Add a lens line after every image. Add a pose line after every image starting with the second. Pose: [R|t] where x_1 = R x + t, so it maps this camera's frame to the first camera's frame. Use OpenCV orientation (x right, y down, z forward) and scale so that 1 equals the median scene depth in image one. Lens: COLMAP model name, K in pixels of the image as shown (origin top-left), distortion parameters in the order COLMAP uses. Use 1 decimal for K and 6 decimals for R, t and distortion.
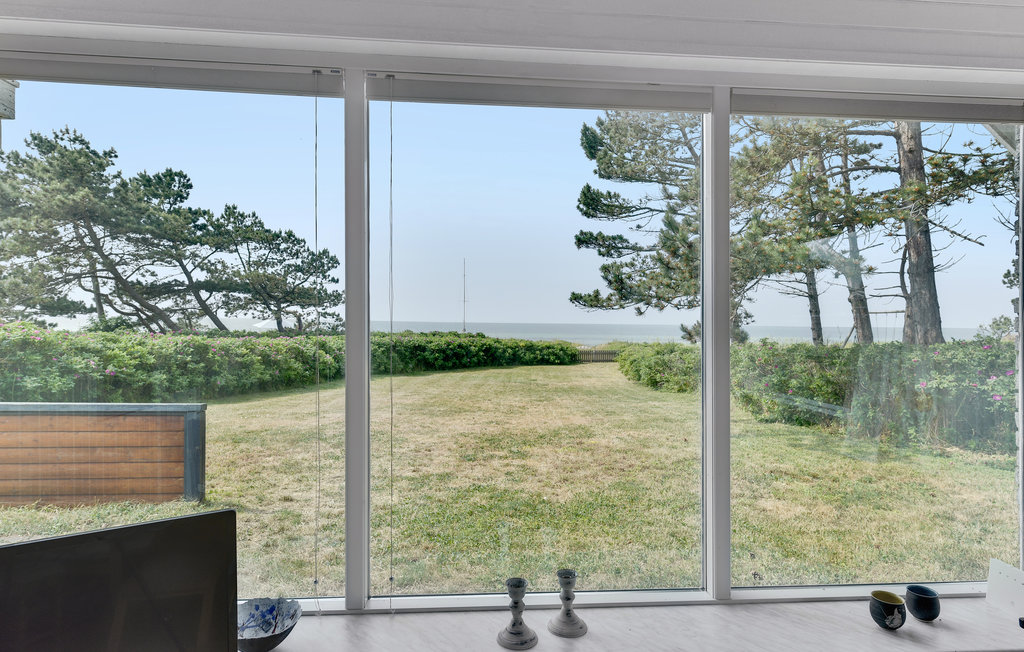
lens RADIAL K [[585.7, 0, 515.7], [0, 585.7, 299.2], [0, 0, 1]] dist [-0.001978, 0.003789]
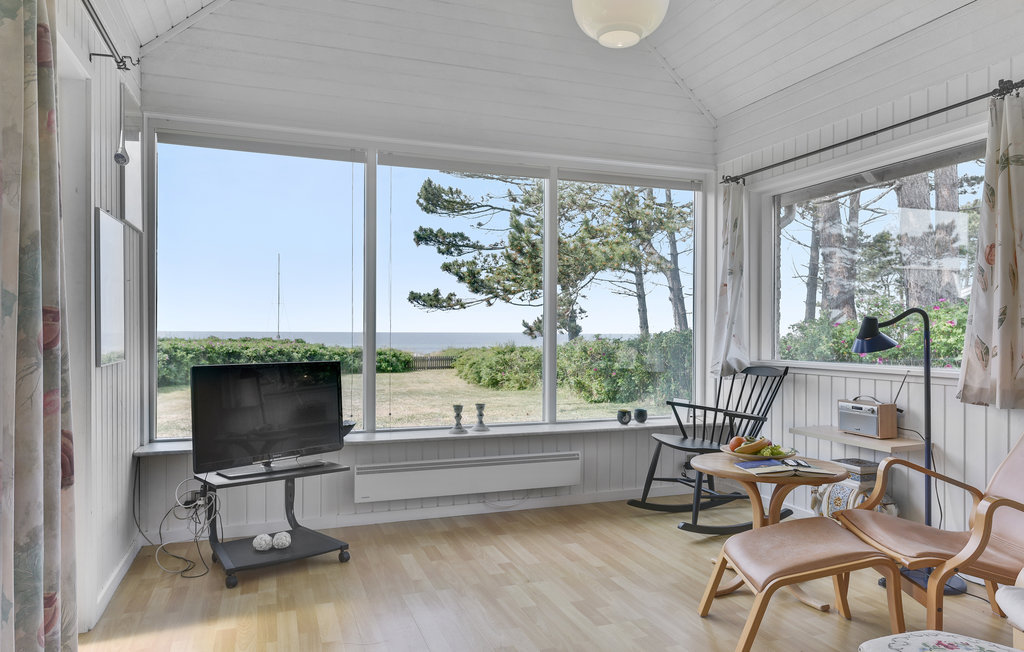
lens RADIAL K [[683.3, 0, 517.7], [0, 683.3, 333.6], [0, 0, 1]] dist [0.020417, -0.001918]
pose [[0.962821, -0.008668, 0.269999, -0.036955], [-0.002542, 0.999150, 0.041140, 0.010362], [-0.270126, -0.040297, 0.961981, -0.114055]]
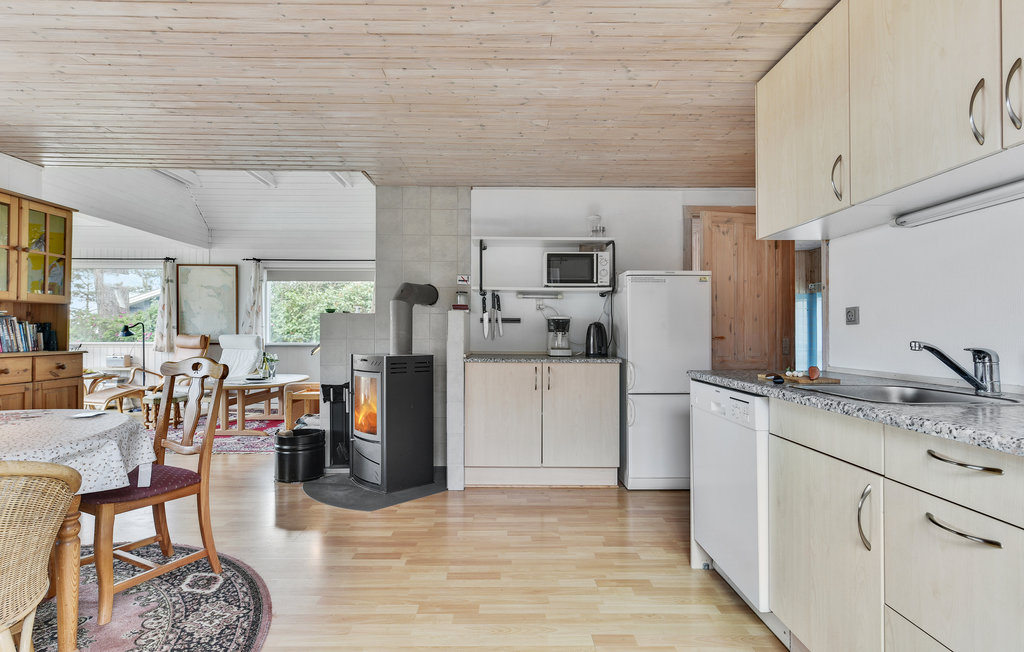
lens RADIAL K [[562.0, 0, 529.0], [0, 562.0, 331.3], [0, 0, 1]] dist [0.010020, -0.001899]
pose [[0.080284, -0.011026, 0.996711, -0.269865], [-0.040745, 0.999067, 0.014334, 0.000720], [-0.995939, -0.041762, 0.079760, -0.283921]]
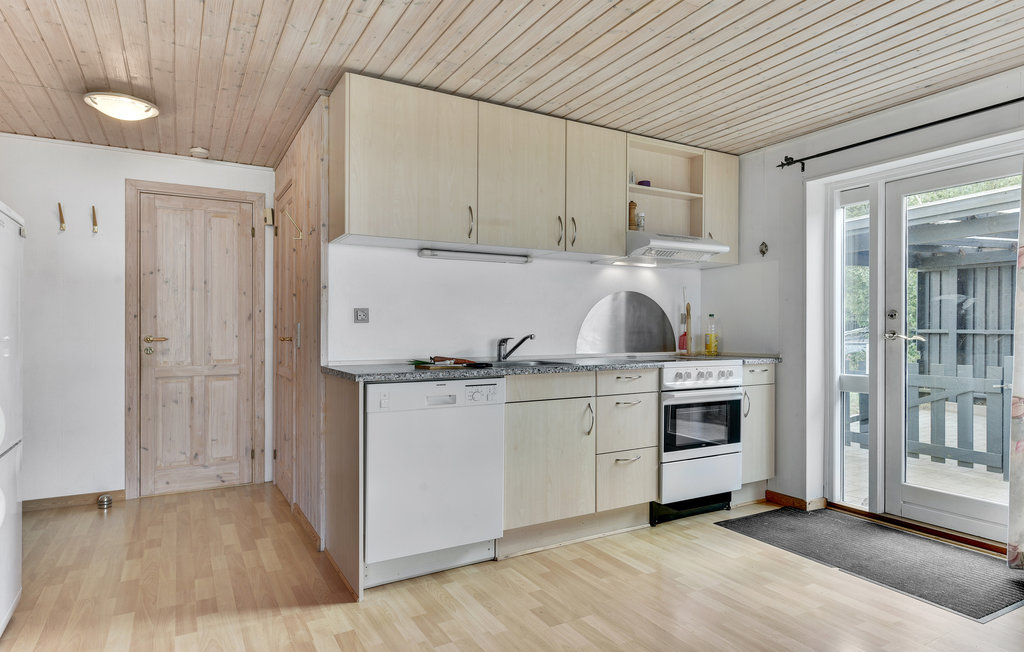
lens RADIAL K [[585.7, 0, 508.5], [0, 585.7, 330.1], [0, 0, 1]] dist [-0.001978, 0.003789]
pose [[-0.908794, -0.011999, -0.417073, -0.106682], [0.006278, 0.999080, -0.042422, 0.006936], [0.417198, -0.041171, -0.907882, -0.187390]]
